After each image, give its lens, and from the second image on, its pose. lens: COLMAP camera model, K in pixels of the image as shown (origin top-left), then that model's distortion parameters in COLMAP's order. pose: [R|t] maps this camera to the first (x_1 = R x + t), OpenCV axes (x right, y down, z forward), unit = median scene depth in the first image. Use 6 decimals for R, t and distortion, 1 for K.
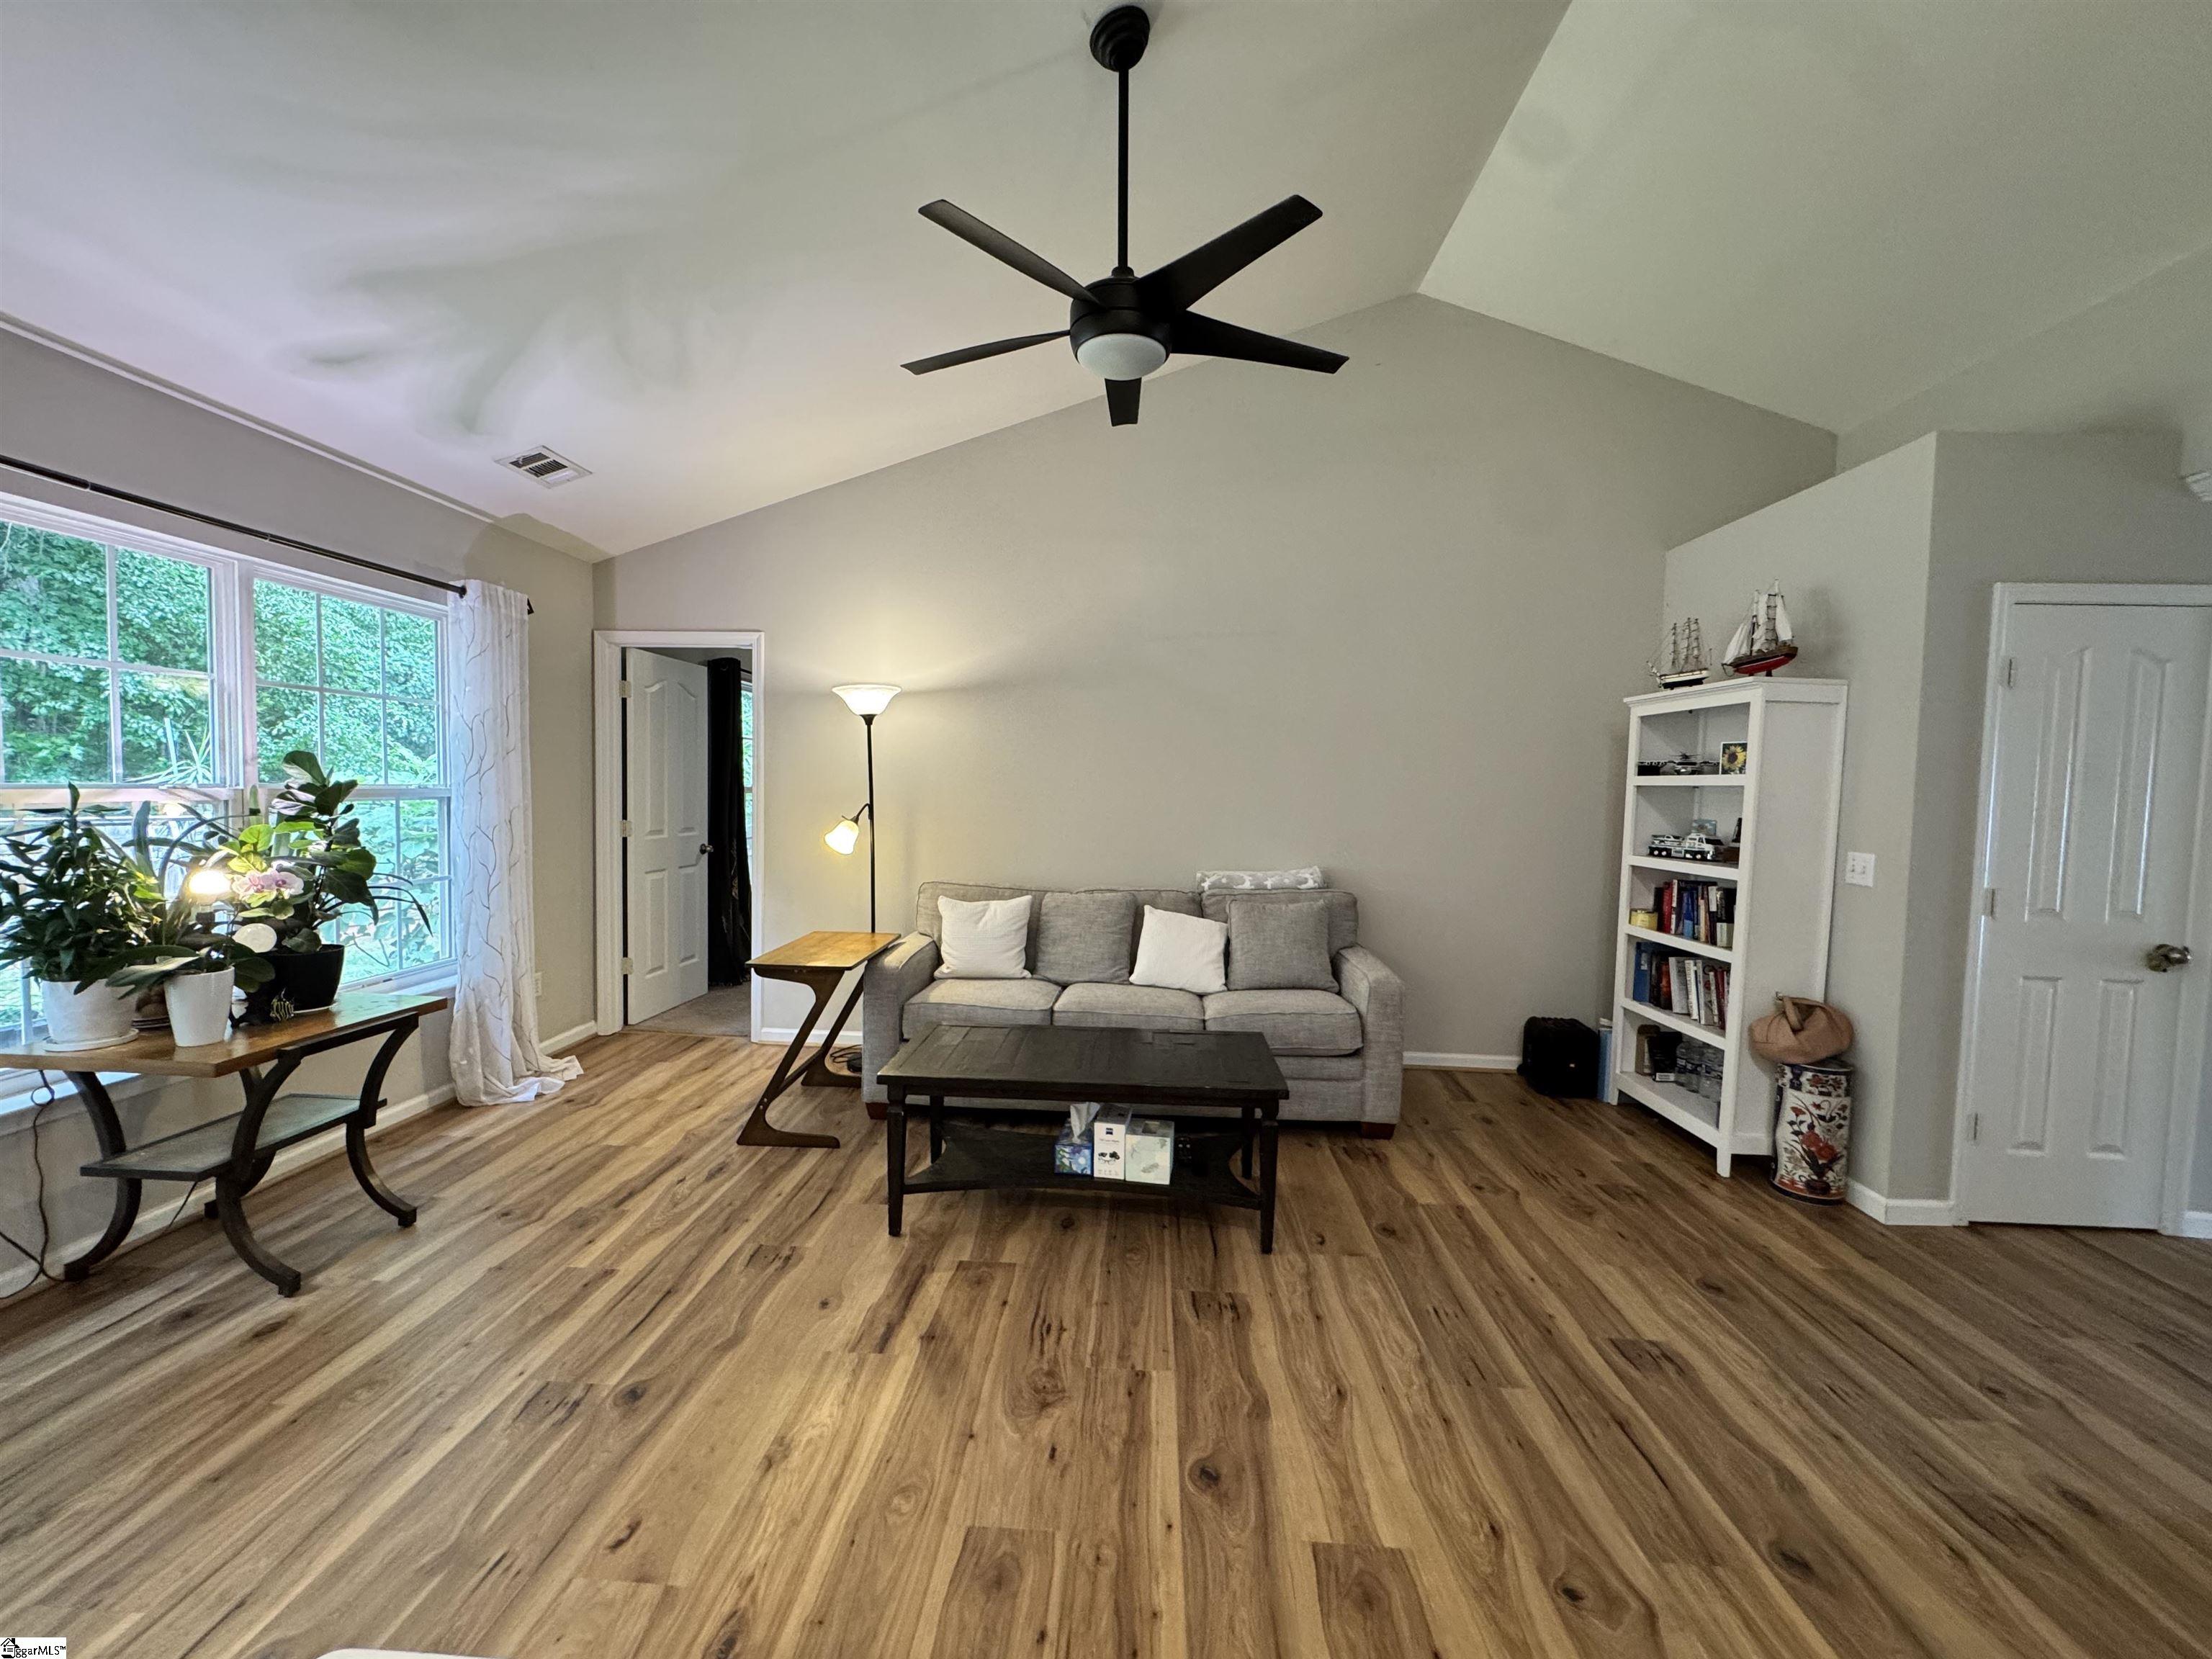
lens RADIAL K [[880.5, 0, 1105.6], [0, 880.5, 829.0], [0, 0, 1]] dist [-0.002856, 0.000496]
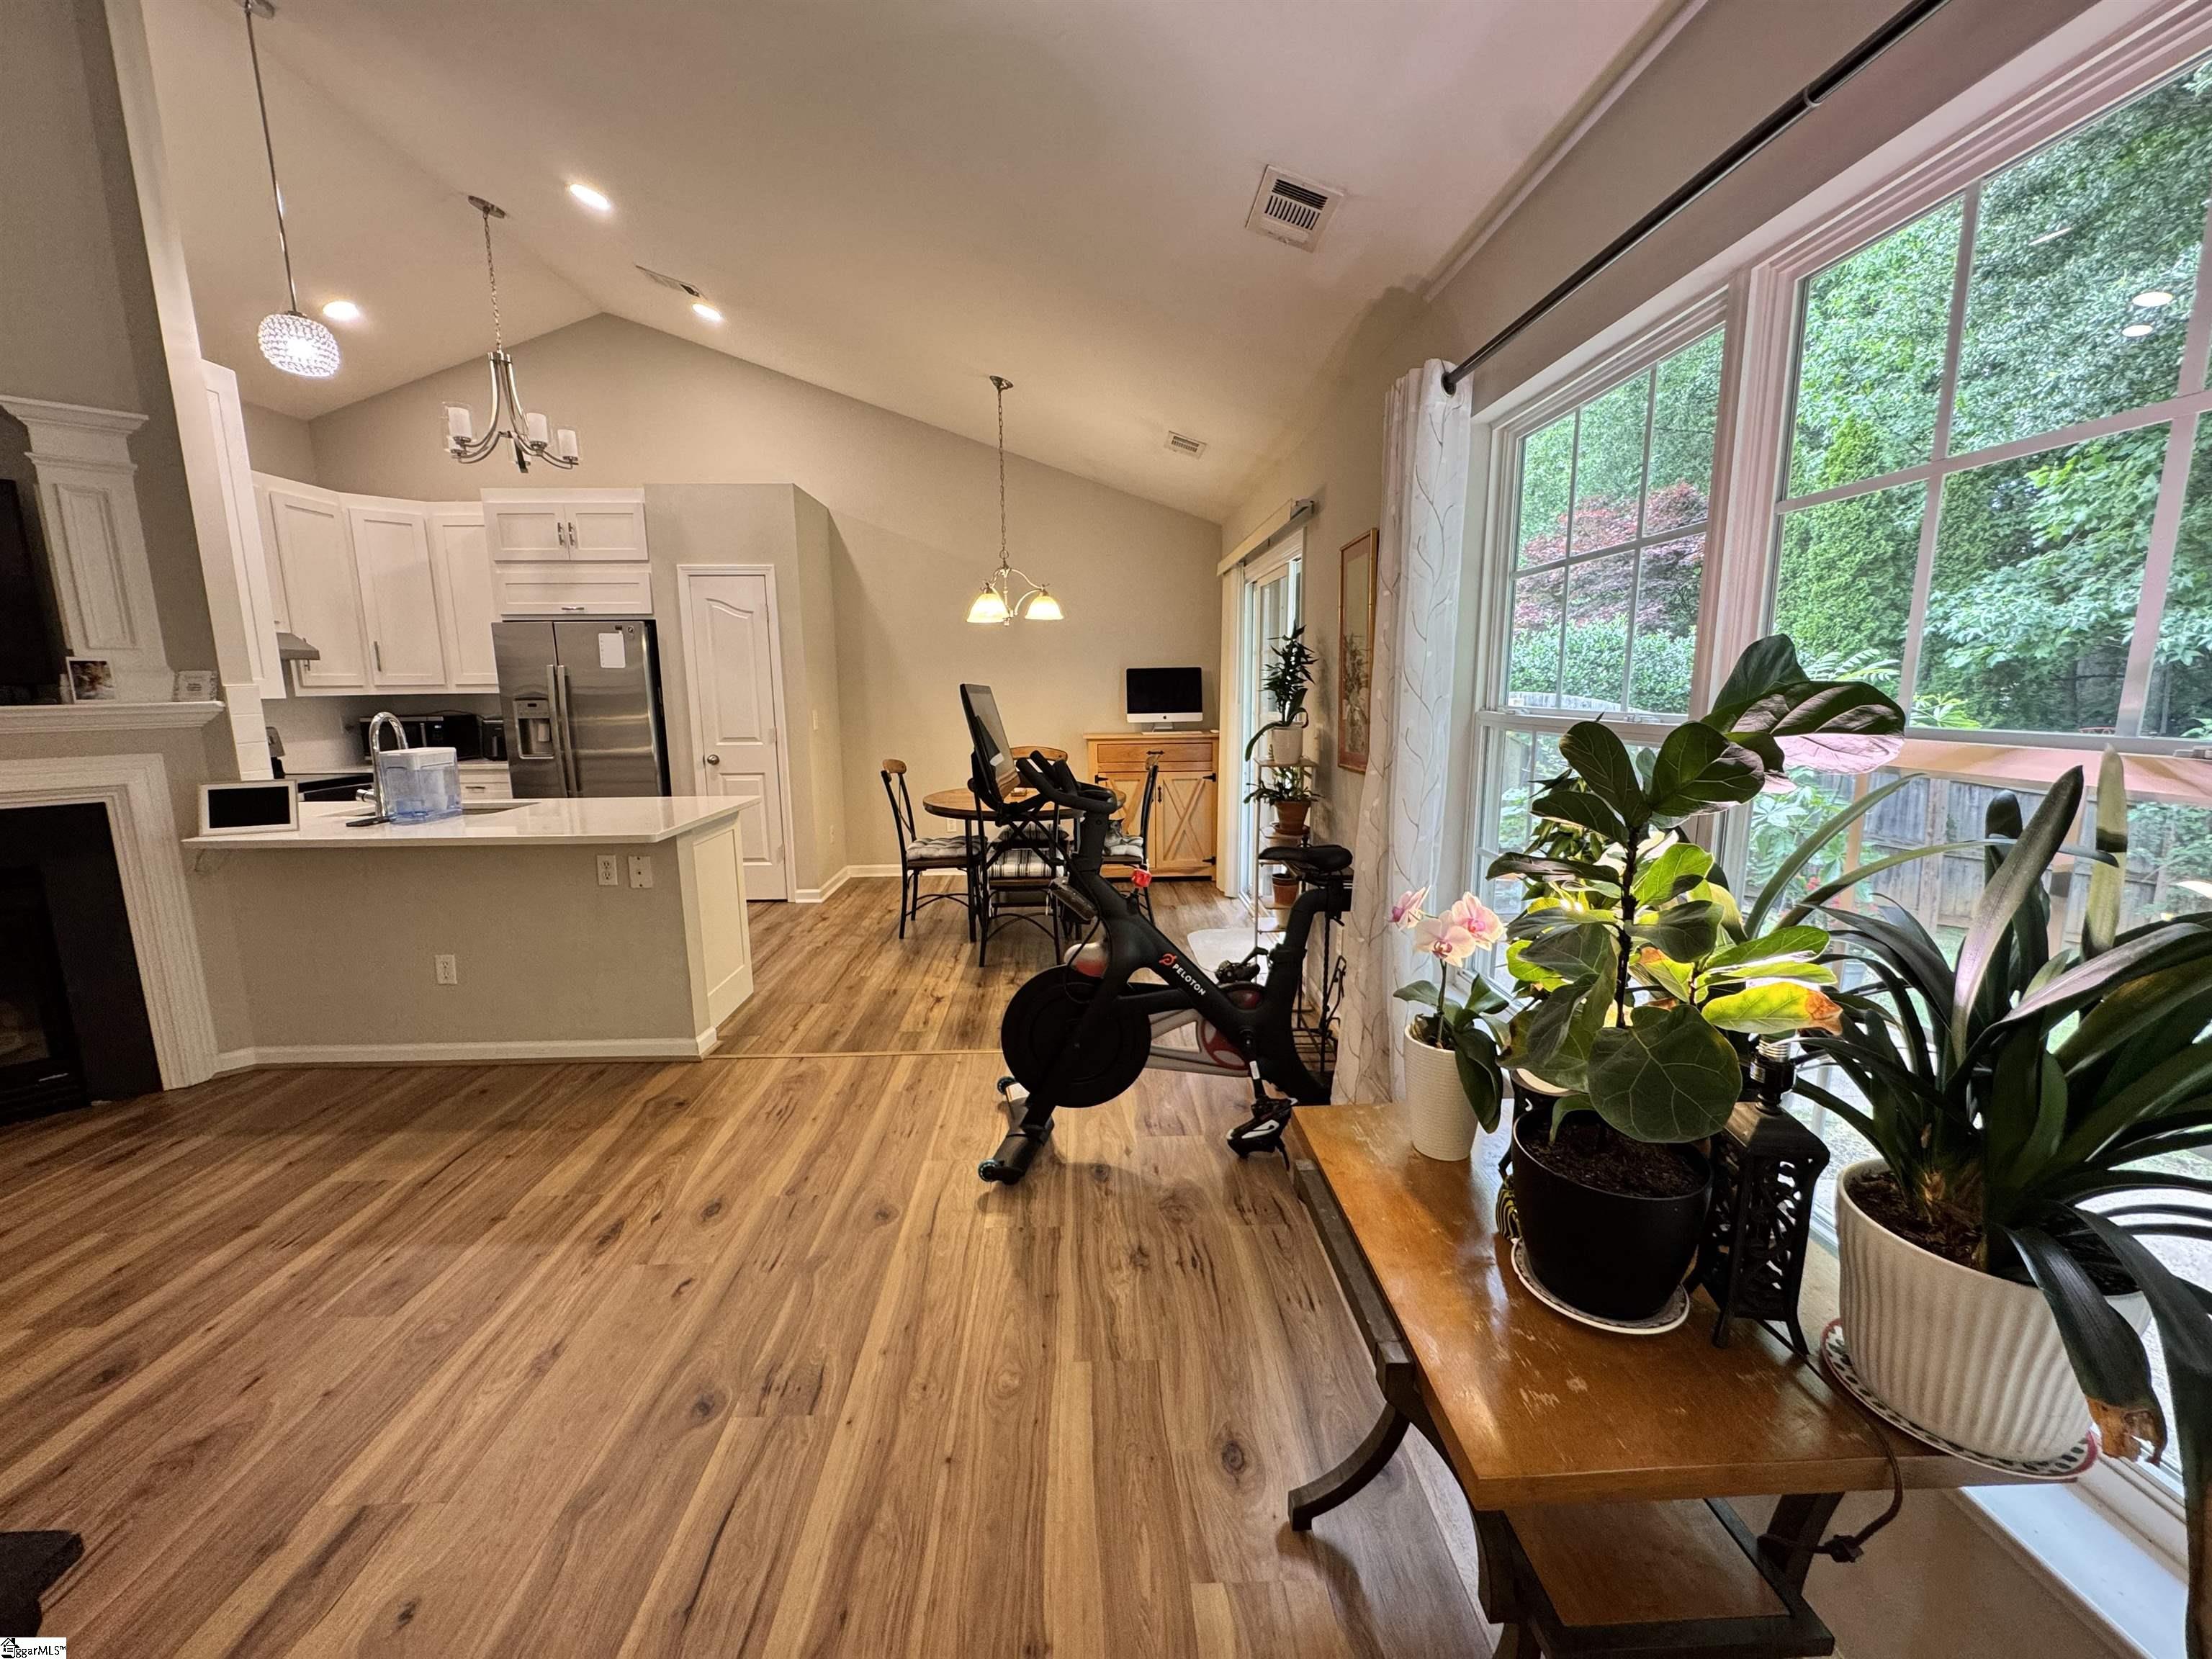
lens RADIAL K [[880.5, 0, 1104.5], [0, 880.5, 828.7], [0, 0, 1]] dist [-0.002856, 0.000496]
pose [[-0.996835, -0.001990, -0.079474, -0.526754], [-0.018708, 0.977483, 0.210181, -0.067758], [0.077266, 0.211003, -0.974427, 1.074958]]
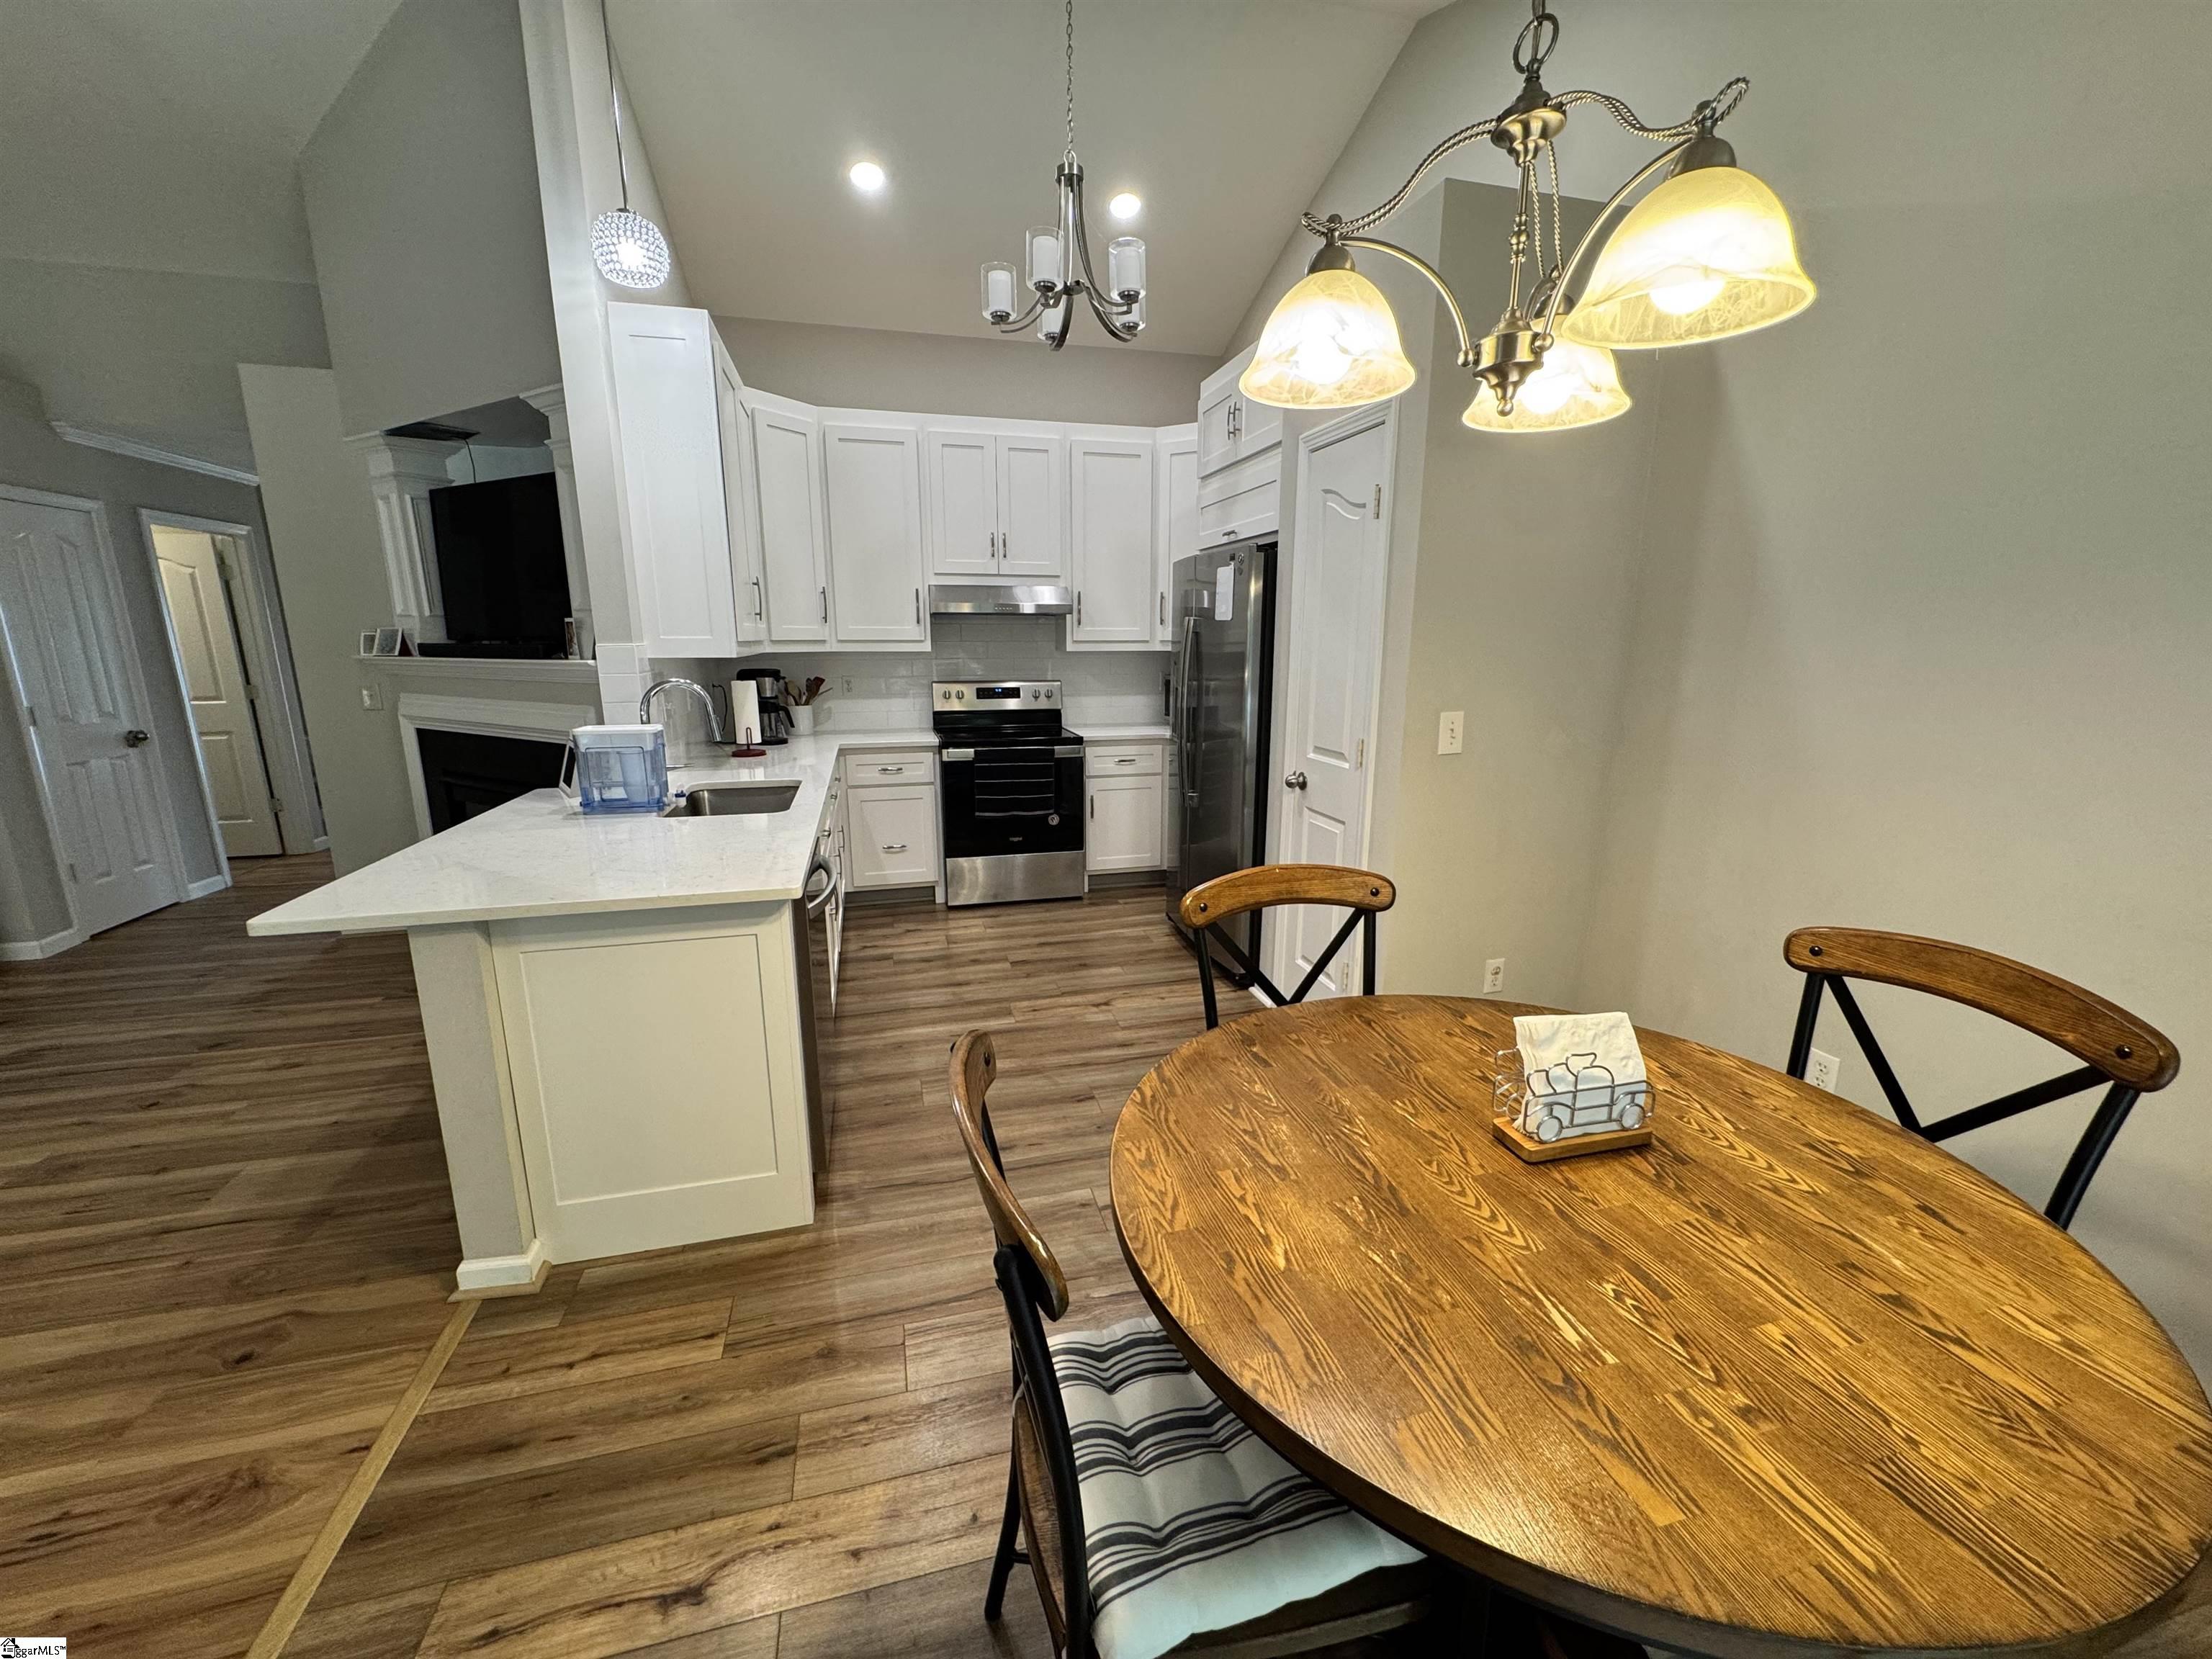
lens RADIAL K [[880.5, 0, 1104.3], [0, 880.5, 829.2], [0, 0, 1]] dist [-0.002856, 0.000496]
pose [[-0.299456, -0.230013, 0.925970, -0.760193], [0.037546, 0.966914, 0.252326, -0.028436], [-0.953371, 0.110327, -0.280912, -0.201194]]
